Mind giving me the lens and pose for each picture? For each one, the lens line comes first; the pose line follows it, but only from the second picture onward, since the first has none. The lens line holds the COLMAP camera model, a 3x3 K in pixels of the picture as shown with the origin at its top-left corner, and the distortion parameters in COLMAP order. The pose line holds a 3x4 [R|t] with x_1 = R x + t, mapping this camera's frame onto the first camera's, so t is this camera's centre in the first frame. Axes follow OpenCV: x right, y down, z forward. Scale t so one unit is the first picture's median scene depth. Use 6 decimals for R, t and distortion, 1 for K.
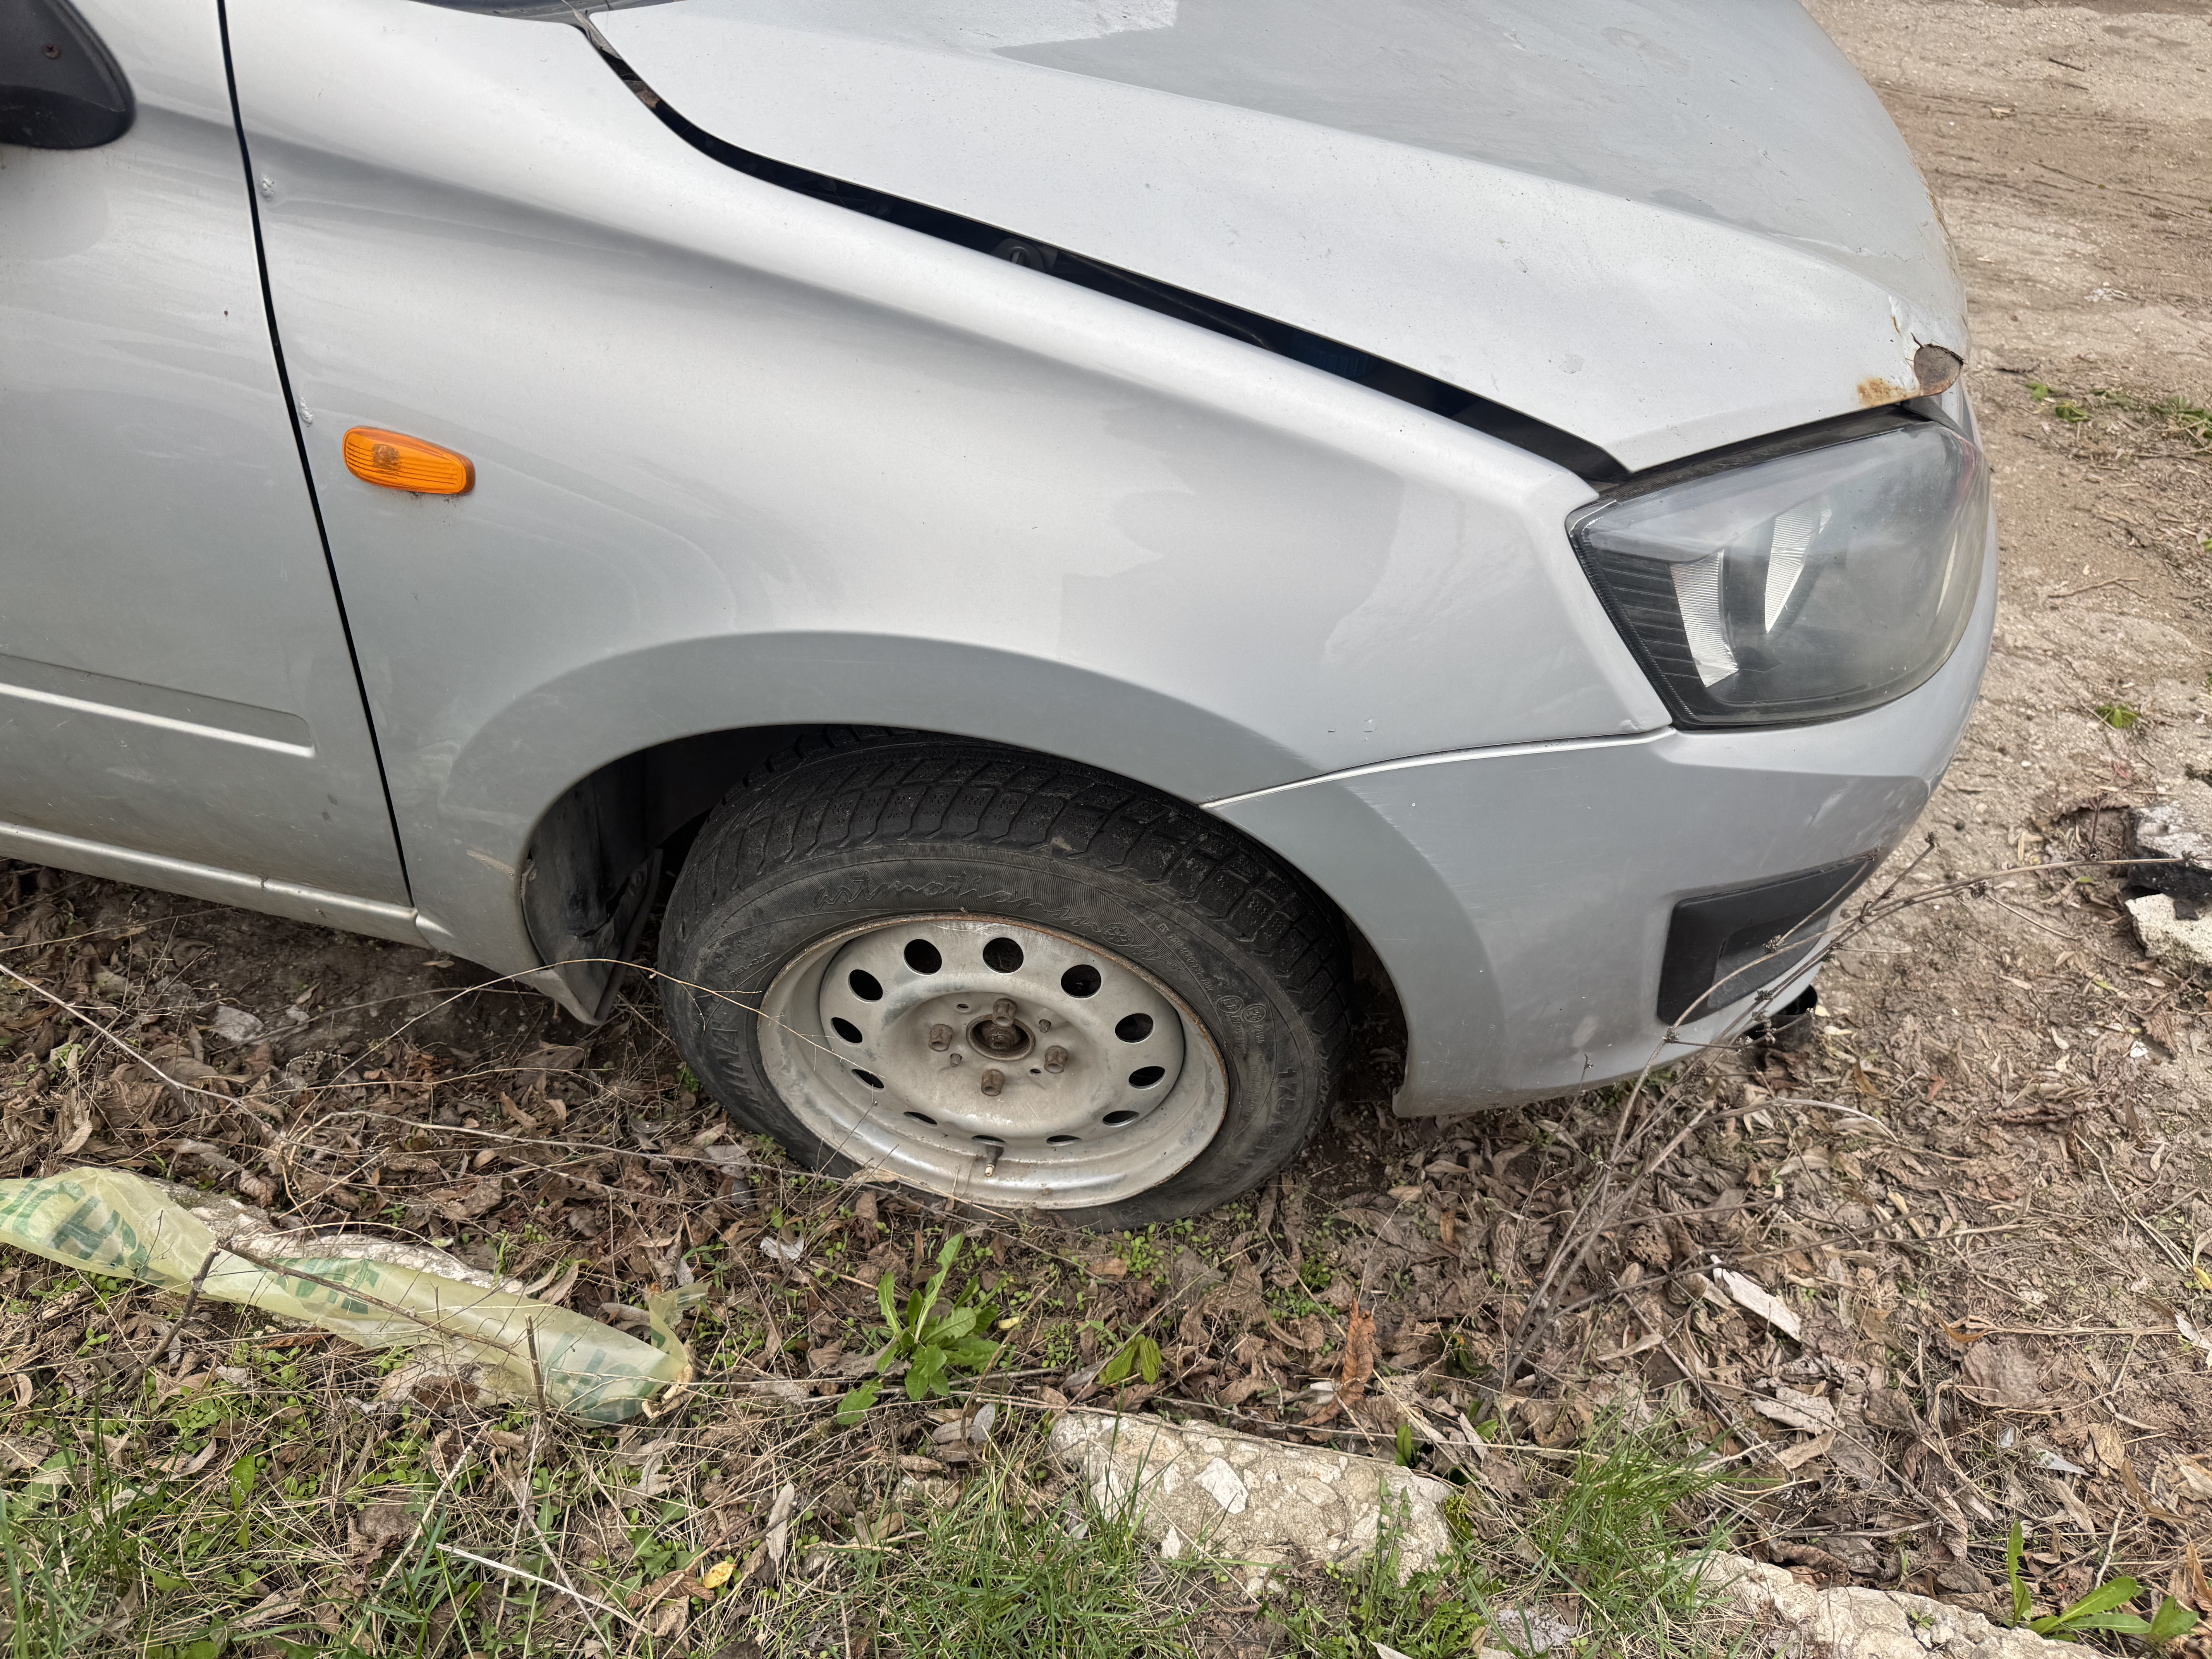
lens RADIAL K [[1541.5, 0, 1111.0], [0, 1541.5, 828.3], [0, 0, 1]] dist [0.089325, -0.122916]
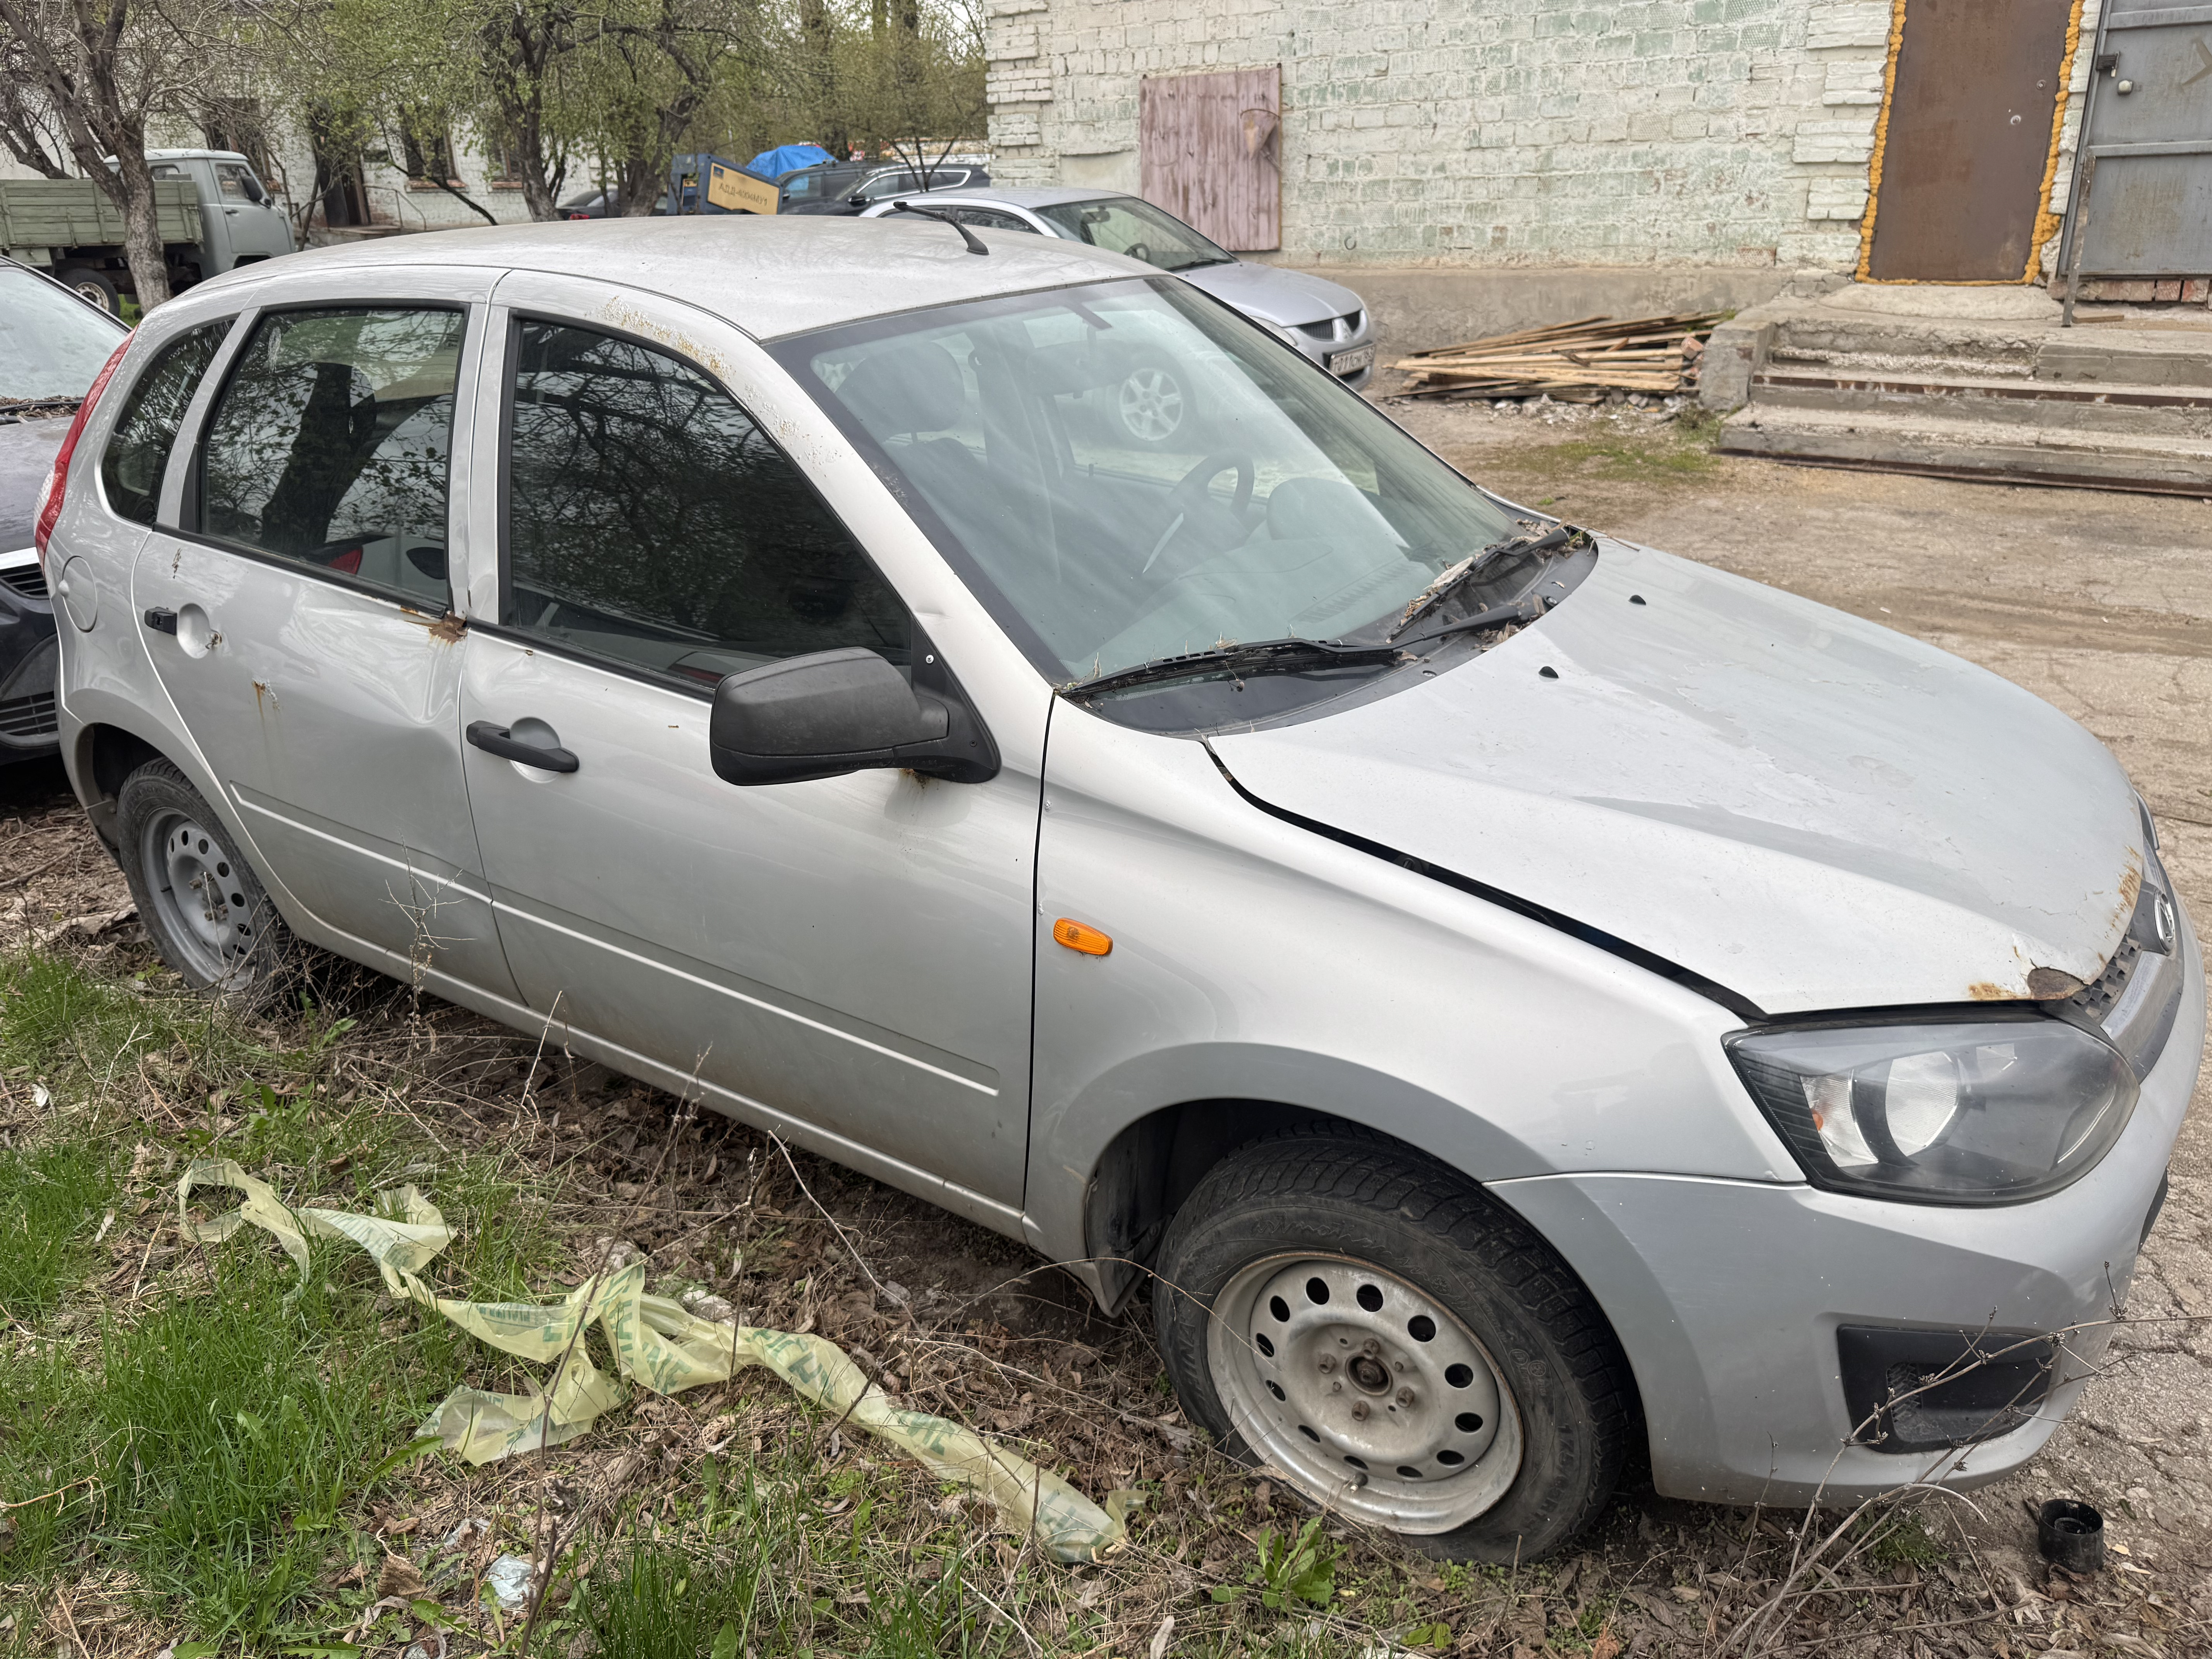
lens RADIAL K [[1566.5, 0, 1107.4], [0, 1566.5, 829.3], [0, 0, 1]] dist [-0.000477, -0.002533]
pose [[0.925238, 0.064734, -0.373824, 0.221377], [-0.197130, 0.923911, -0.327916, 0.200982], [0.324153, 0.377092, 0.867598, -0.539735]]
